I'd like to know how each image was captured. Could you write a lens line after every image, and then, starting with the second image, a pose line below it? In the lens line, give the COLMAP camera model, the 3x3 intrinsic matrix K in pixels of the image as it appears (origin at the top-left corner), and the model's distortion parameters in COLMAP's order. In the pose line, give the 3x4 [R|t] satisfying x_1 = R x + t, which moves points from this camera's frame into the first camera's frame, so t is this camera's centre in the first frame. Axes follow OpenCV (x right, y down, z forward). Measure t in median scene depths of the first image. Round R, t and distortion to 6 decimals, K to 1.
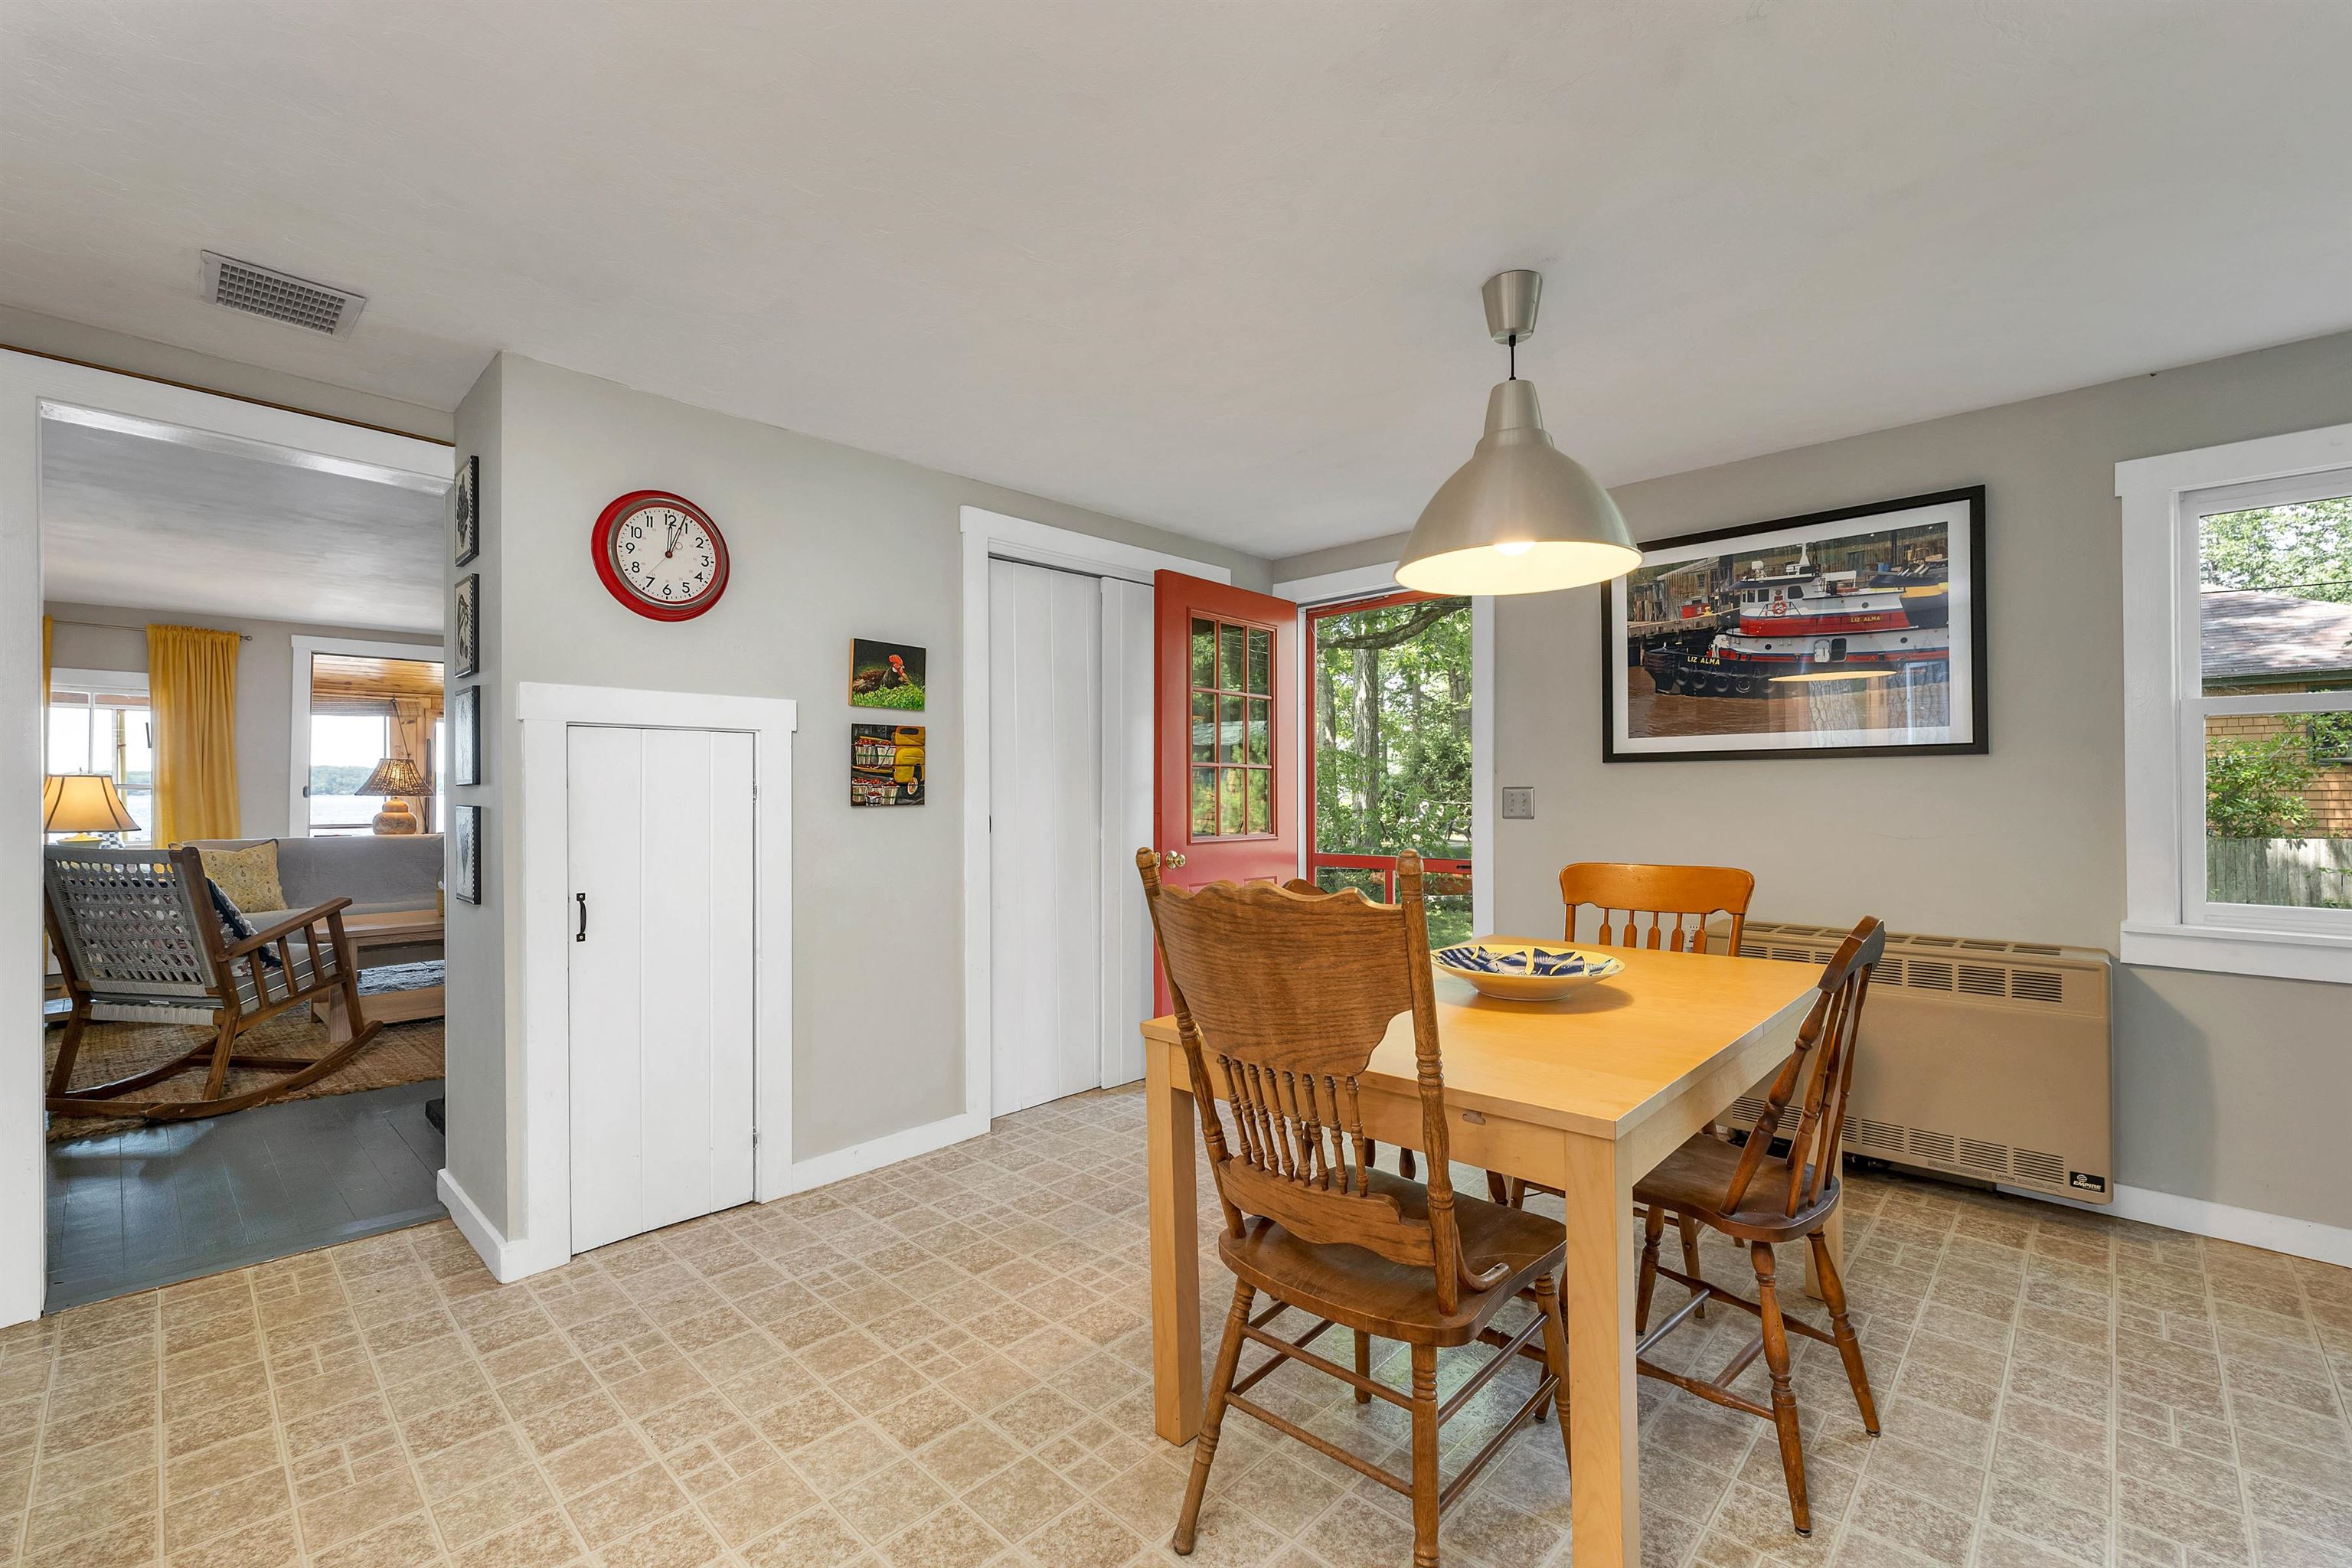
lens RADIAL K [[963.2, 0, 1186.8], [0, 963.2, 795.4], [0, 0, 1]] dist [-0.002209, -0.000203]
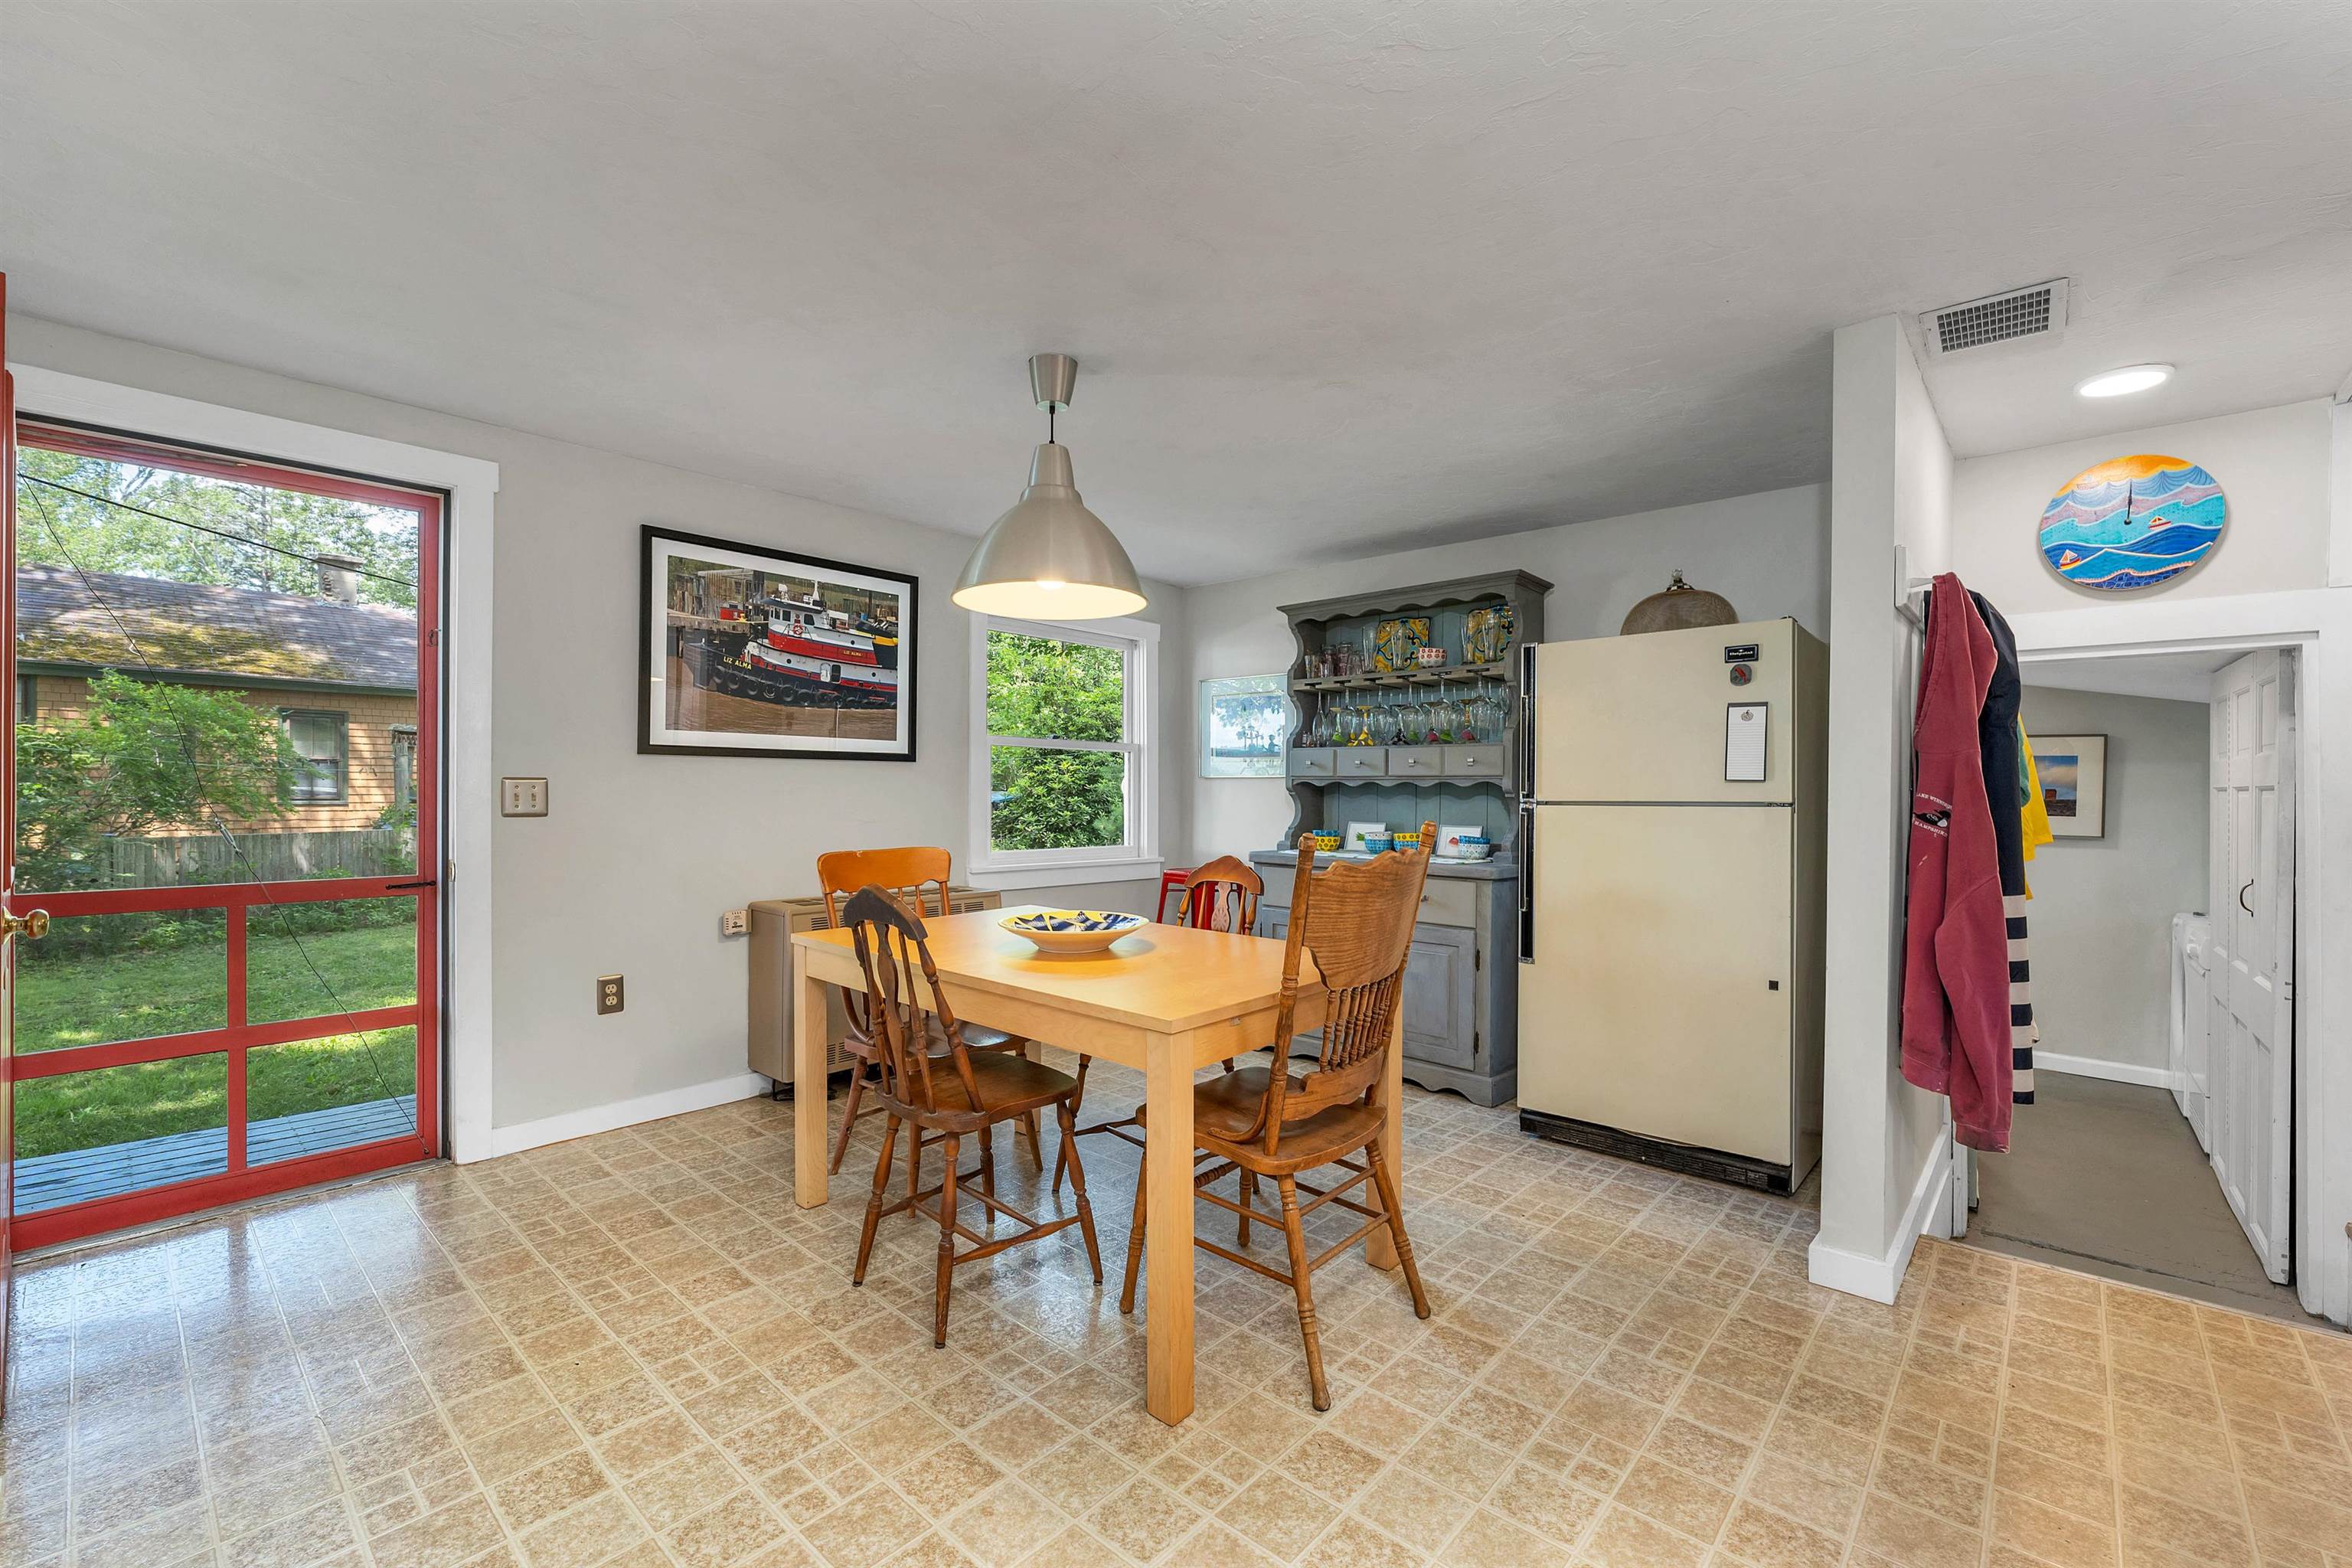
lens RADIAL K [[963.2, 0, 1190.0], [0, 963.2, 778.7], [0, 0, 1]] dist [-0.002209, -0.000203]
pose [[0.000481, 0.021408, 0.999771, -0.533308], [0.001367, 0.999770, -0.021409, 0.011585], [-0.999999, 0.001377, 0.000452, 0.507822]]
